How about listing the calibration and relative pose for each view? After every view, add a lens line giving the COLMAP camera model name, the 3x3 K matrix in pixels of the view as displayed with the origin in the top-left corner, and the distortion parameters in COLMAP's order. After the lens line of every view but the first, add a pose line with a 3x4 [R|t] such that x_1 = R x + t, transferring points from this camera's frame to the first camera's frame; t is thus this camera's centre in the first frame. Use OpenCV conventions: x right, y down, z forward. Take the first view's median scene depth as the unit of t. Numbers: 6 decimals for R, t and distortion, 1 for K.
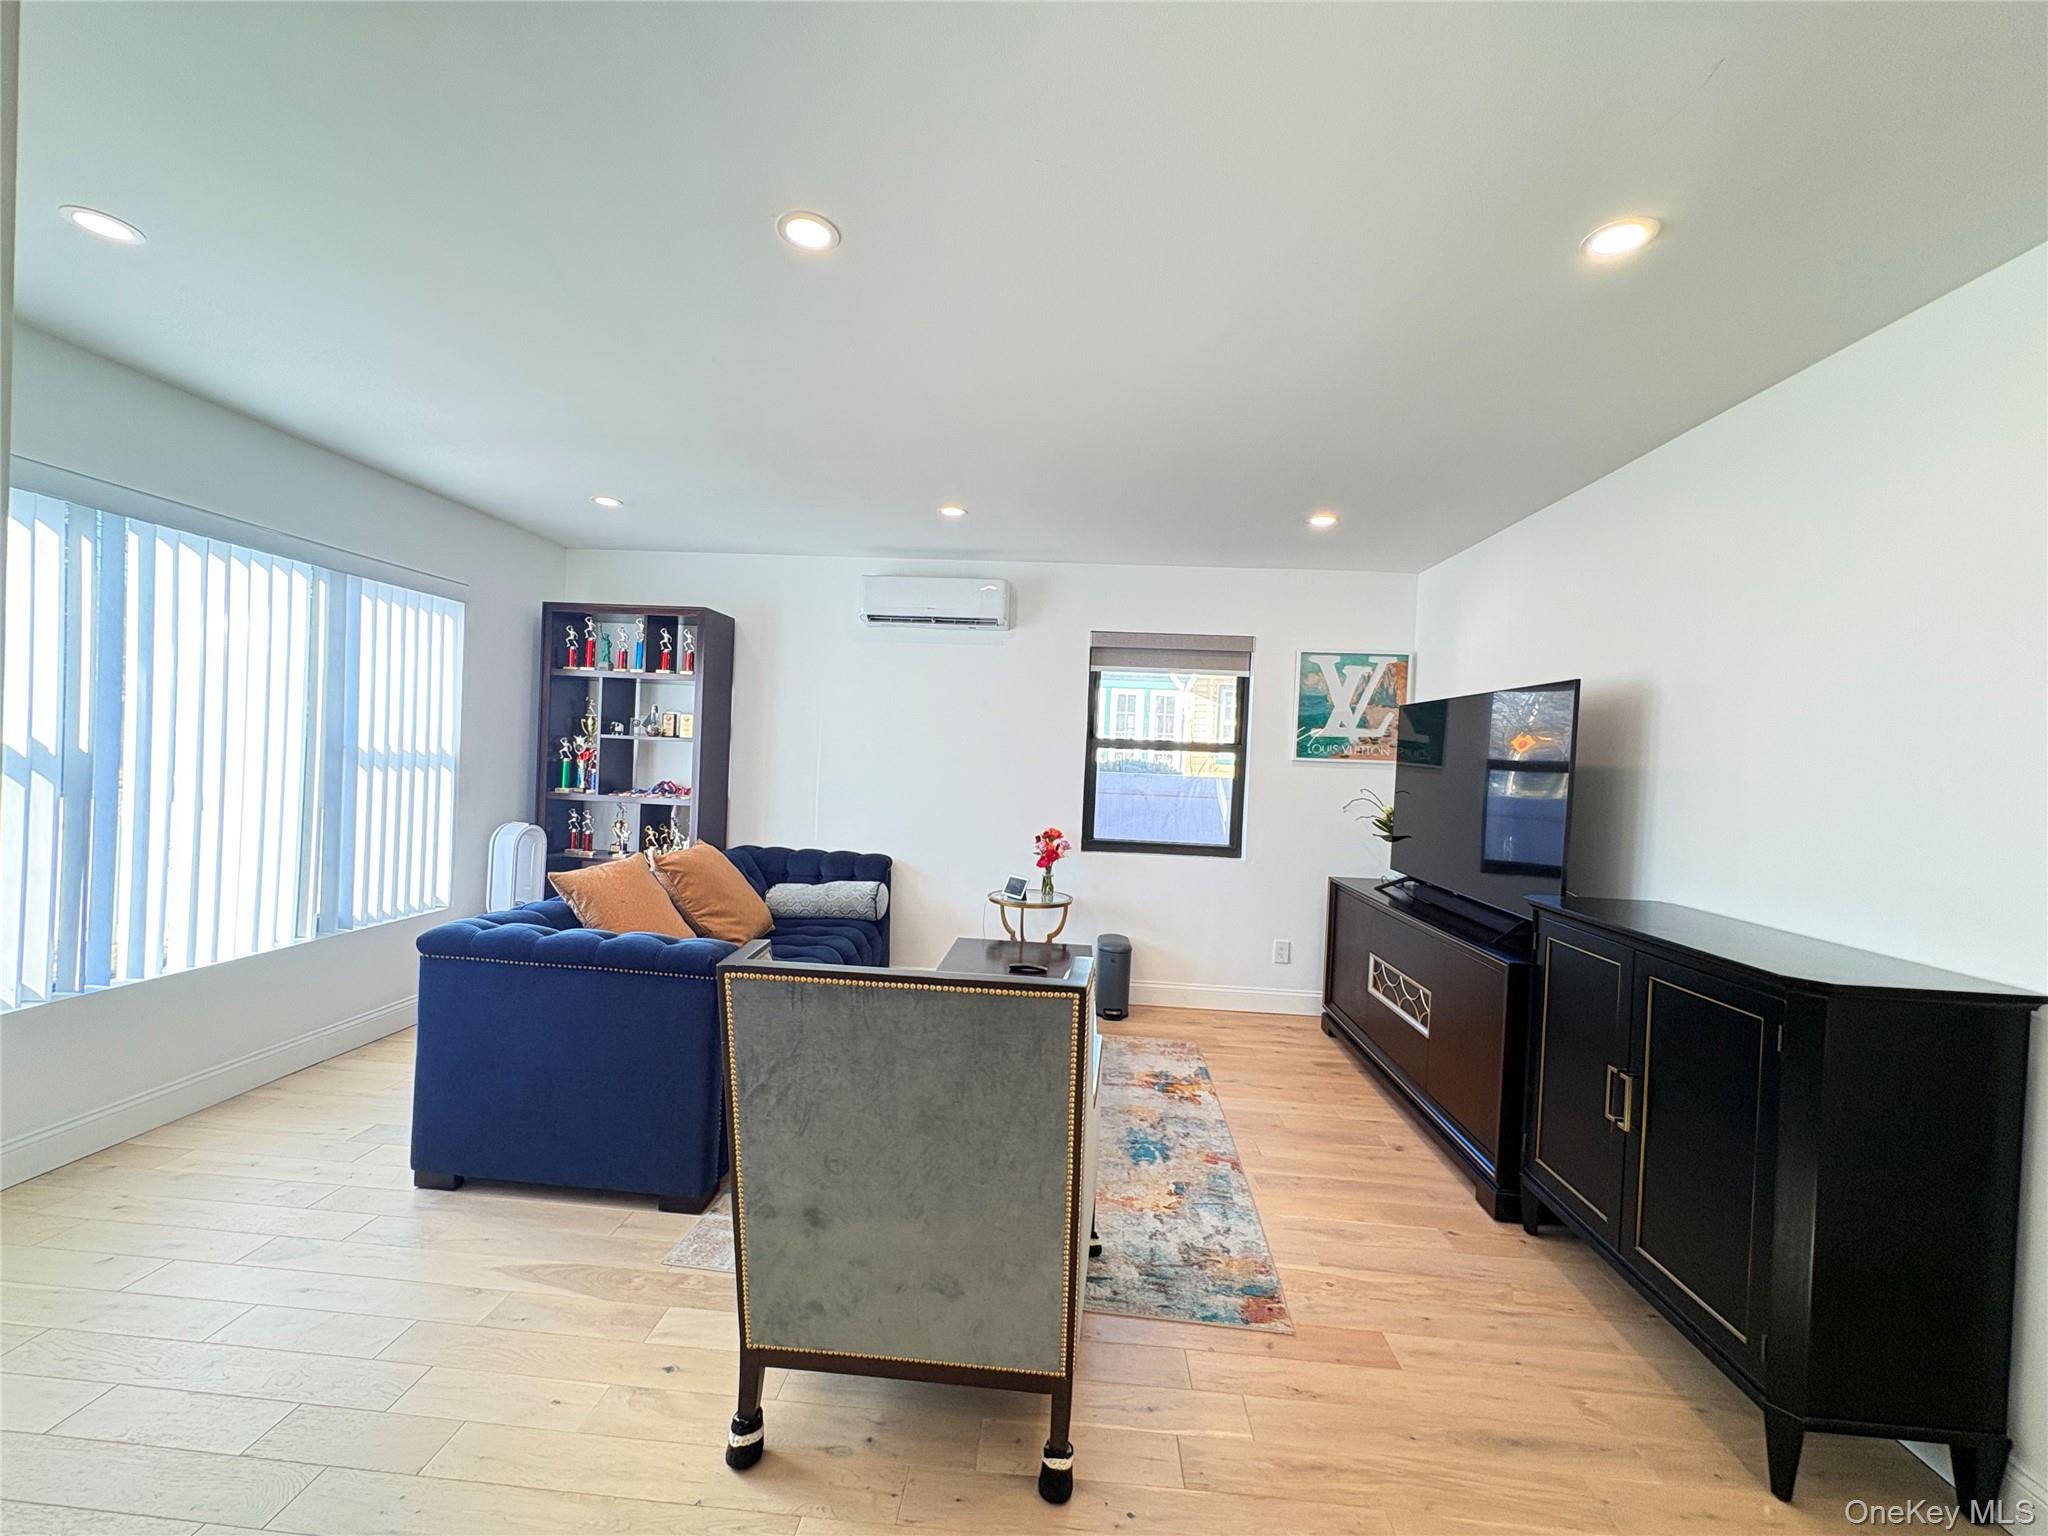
lens RADIAL K [[817.6, 0, 1023.6], [0, 817.6, 769.9], [0, 0, 1]] dist [0.000481, 0.000113]
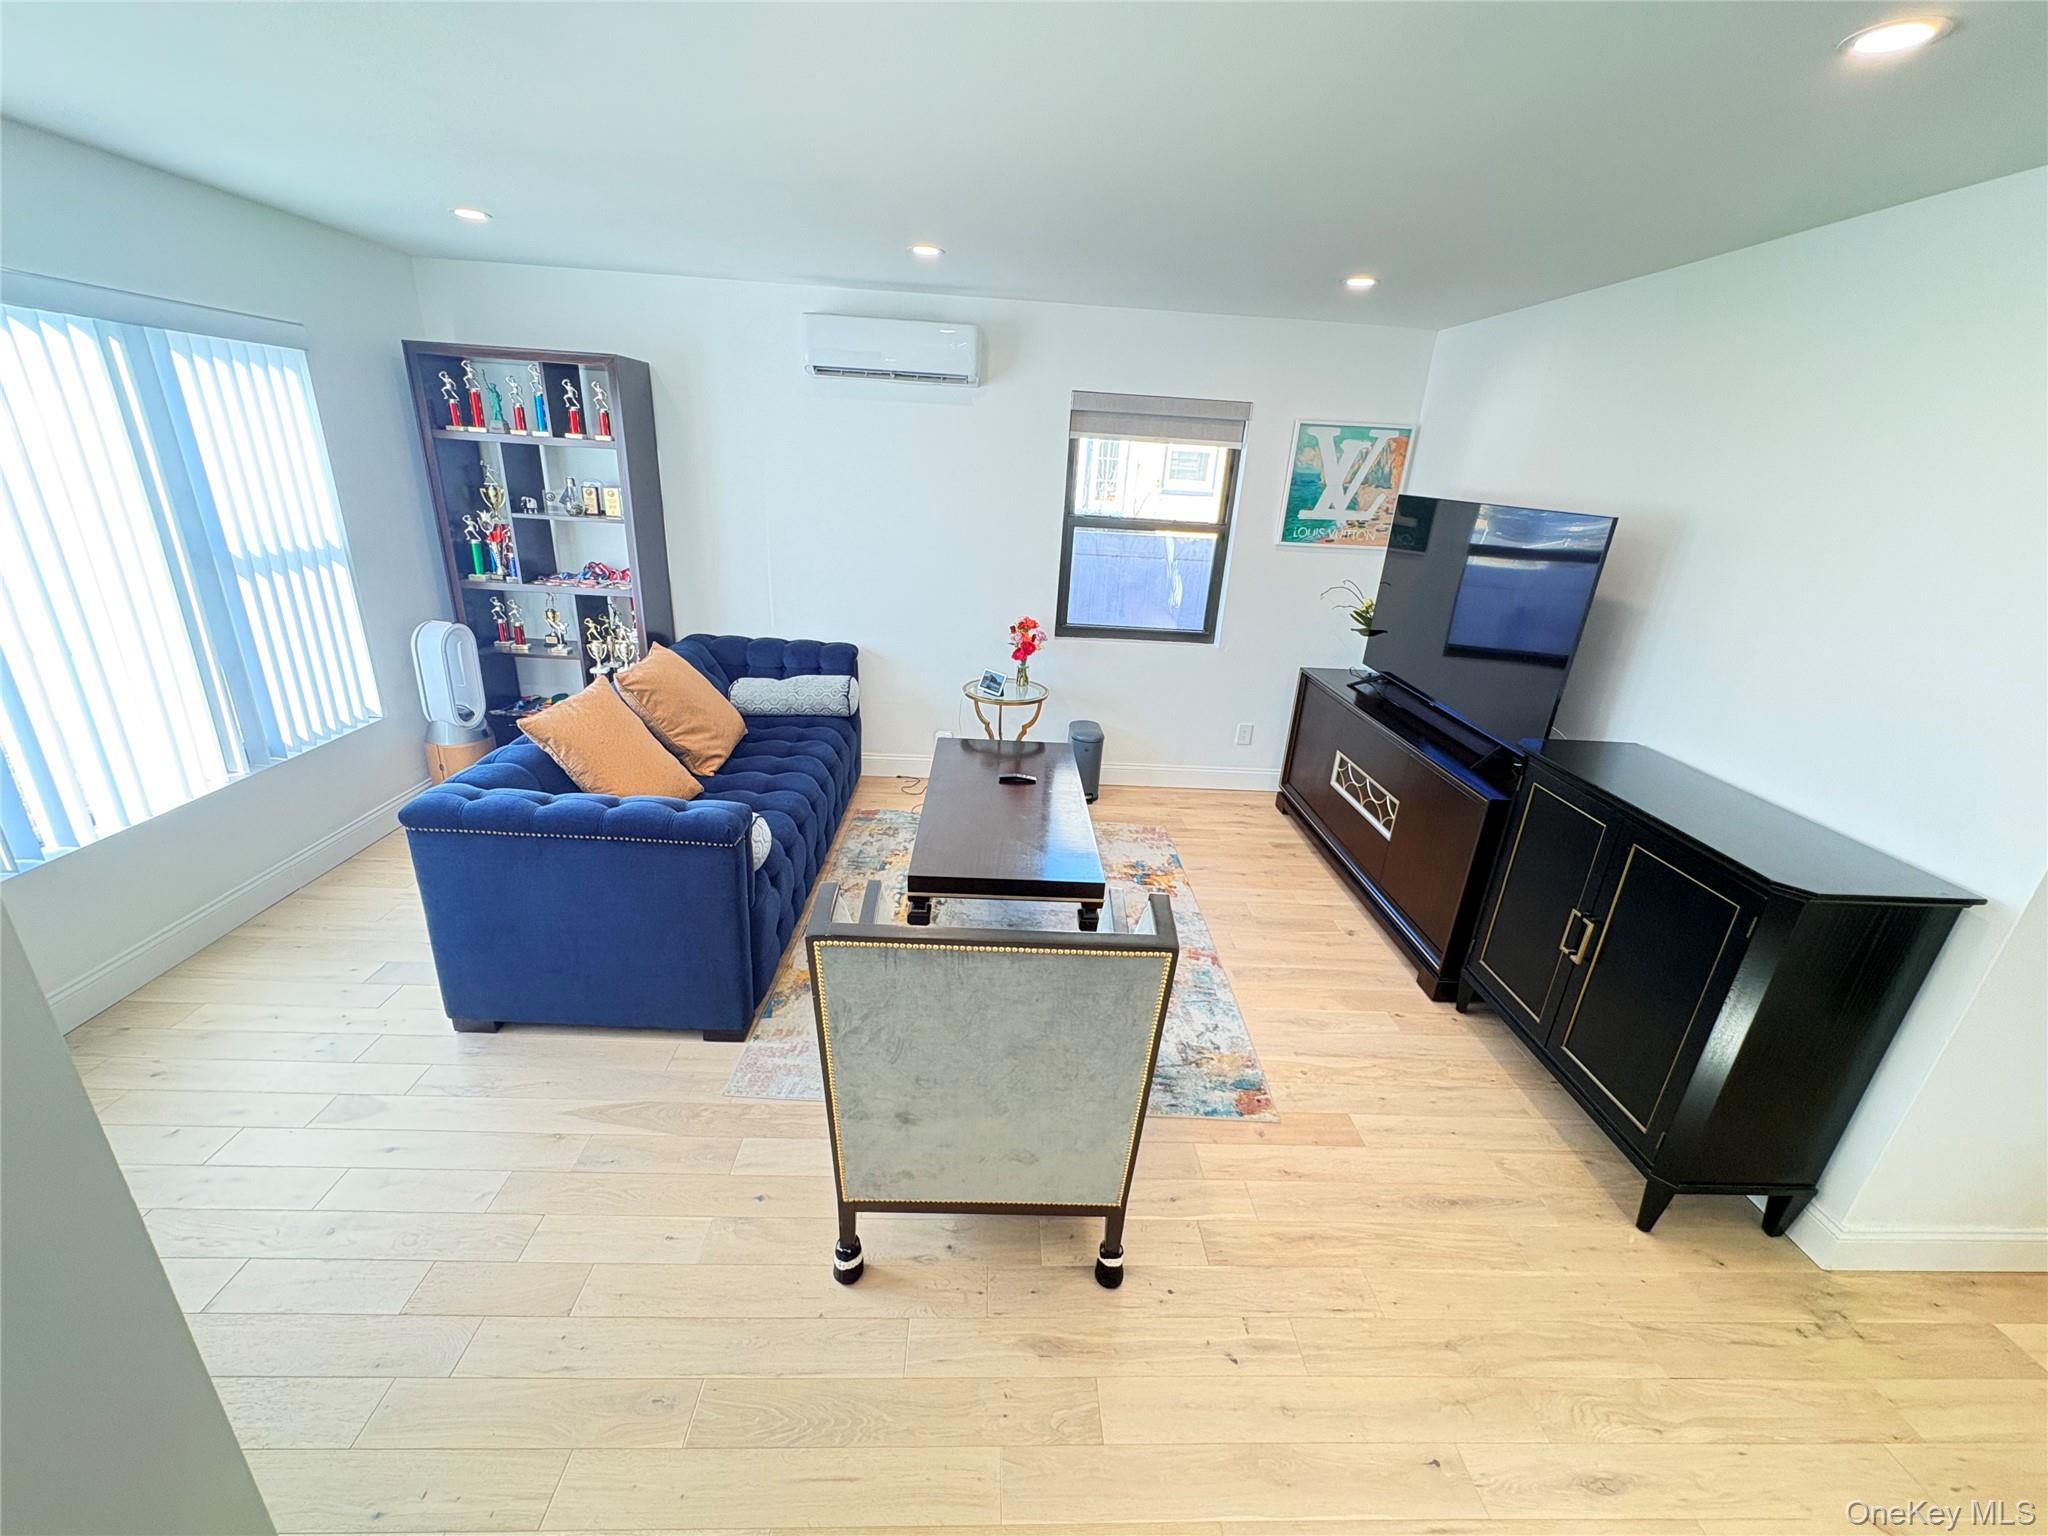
lens RADIAL K [[817.6, 0, 1023.5], [0, 817.6, 770.5], [0, 0, 1]] dist [0.000481, 0.000113]
pose [[0.995050, -0.024008, 0.096427, -0.076066], [-0.010966, 0.937919, 0.346681, -0.106970], [-0.098764, -0.346022, 0.933014, 0.048320]]
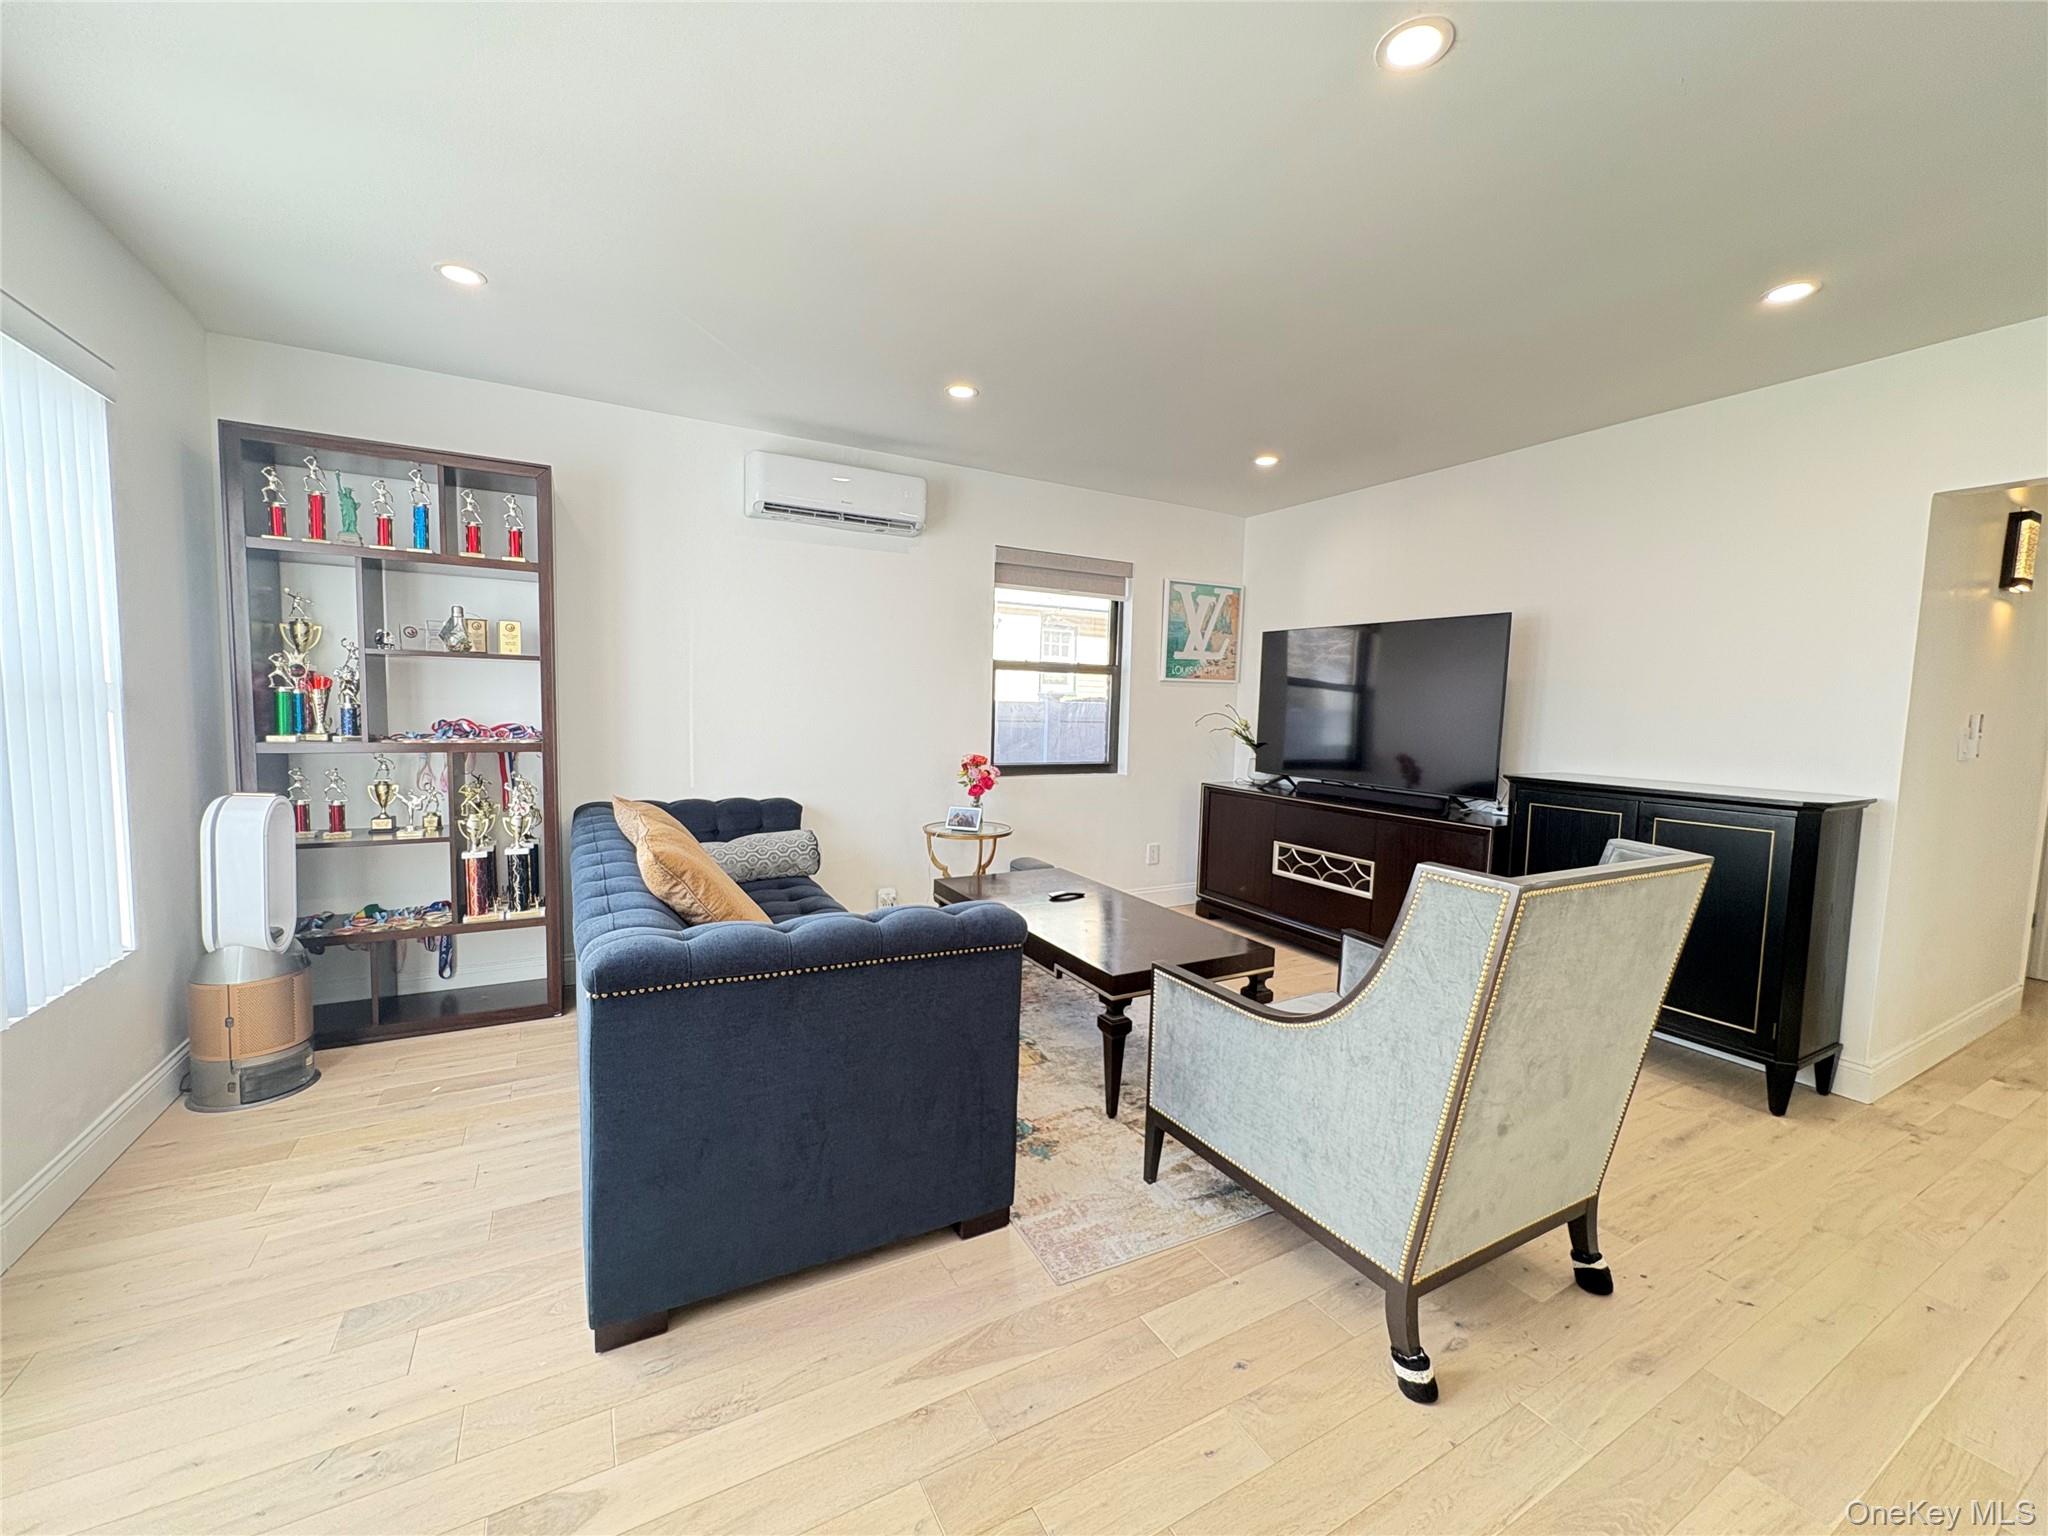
lens RADIAL K [[817.6, 0, 1021.7], [0, 817.6, 771.7], [0, 0, 1]] dist [0.000481, 0.000113]
pose [[0.839671, -0.068492, 0.538759, -0.495441], [0.021765, 0.995462, 0.092632, 0.005008], [-0.542659, -0.066055, 0.837352, 0.202769]]
